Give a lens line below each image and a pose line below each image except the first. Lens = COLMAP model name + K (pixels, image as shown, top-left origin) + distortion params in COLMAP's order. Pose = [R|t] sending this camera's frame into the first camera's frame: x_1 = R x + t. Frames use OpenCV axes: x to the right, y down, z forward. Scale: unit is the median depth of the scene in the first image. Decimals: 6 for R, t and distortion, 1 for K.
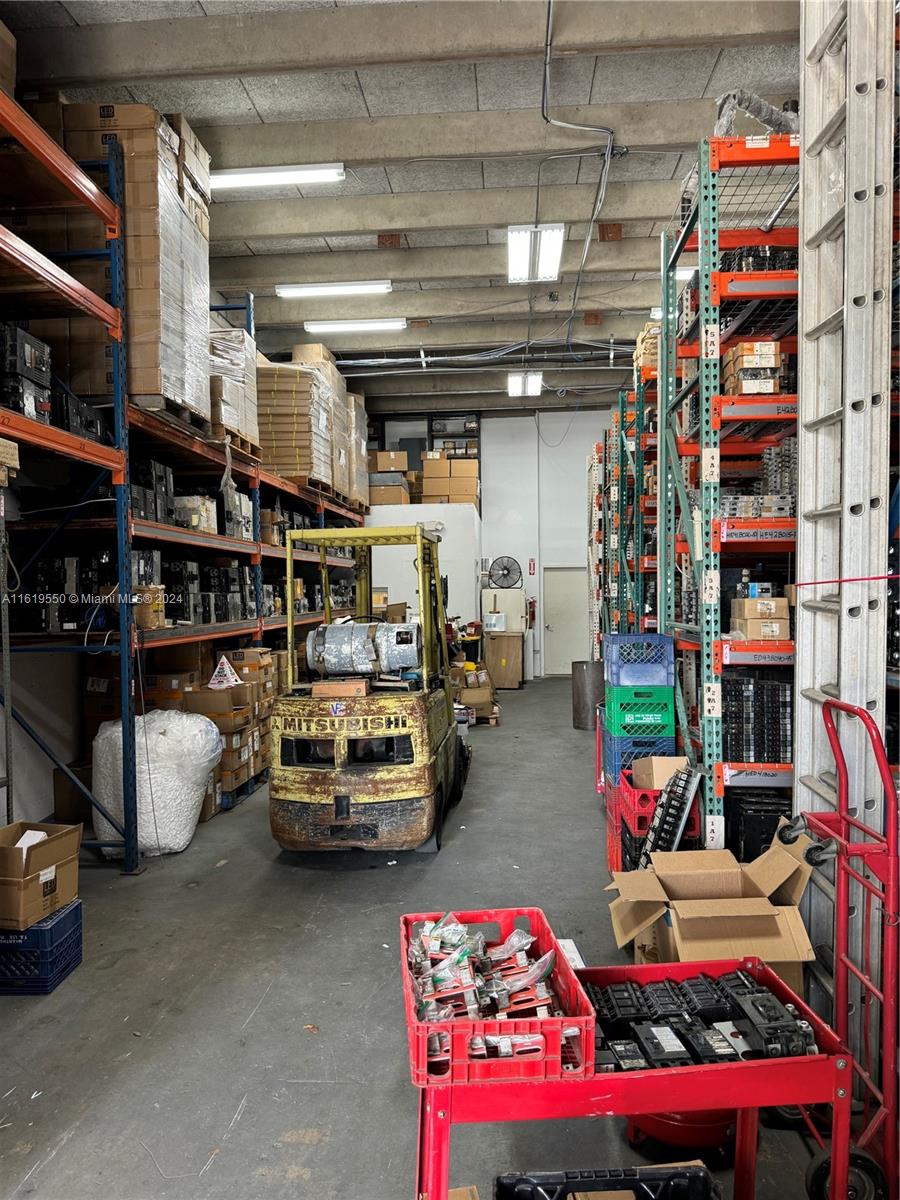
lens RADIAL K [[836.9, 0, 450.0], [0, 836.9, 600.0], [0, 0, 1]] dist [0.020641, -0.001455]
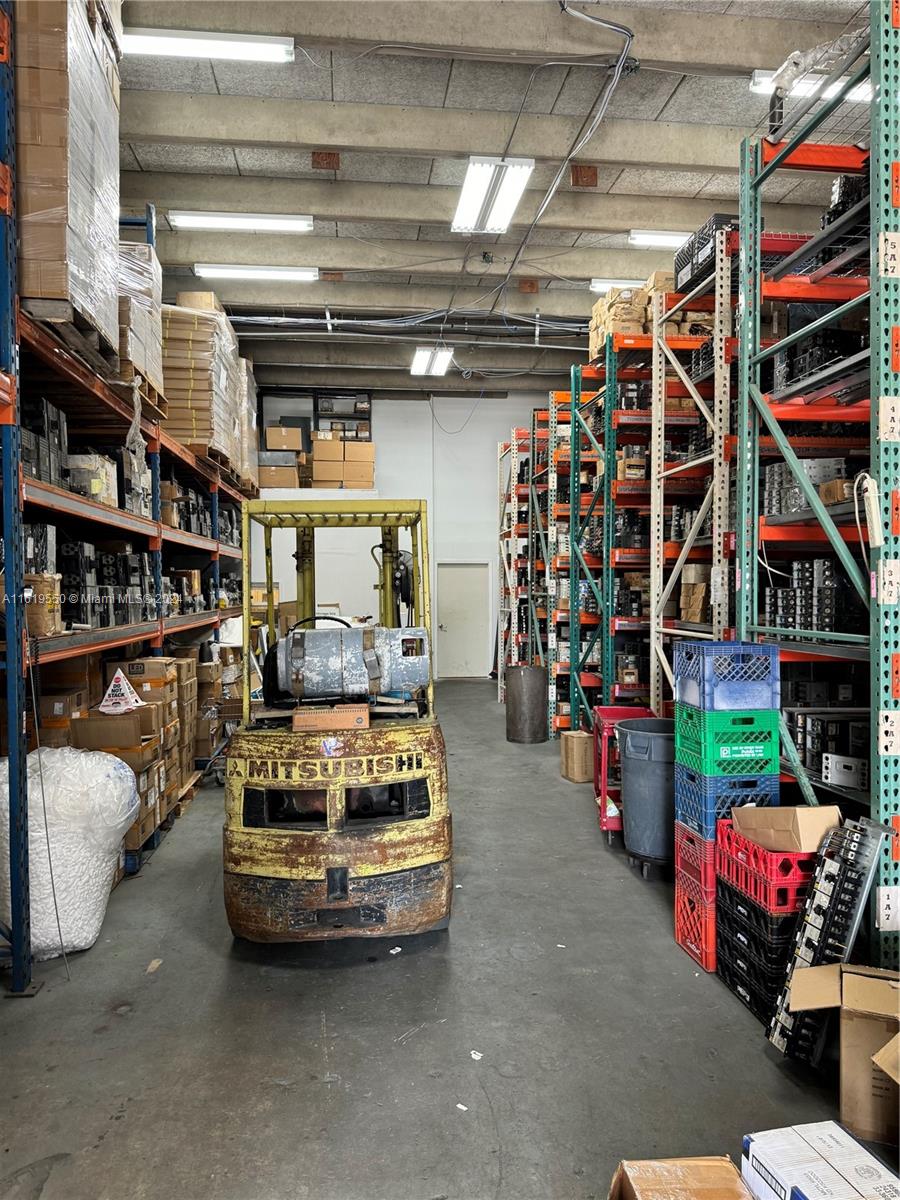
lens RADIAL K [[846.2, 0, 448.9], [0, 846.2, 594.3], [0, 0, 1]] dist [0.009851, 0.000007]
pose [[0.981975, 0.006944, 0.188881, -0.135293], [-0.005971, 0.999966, -0.005719, 0.001469], [-0.188915, 0.004488, 0.981983, 0.205418]]
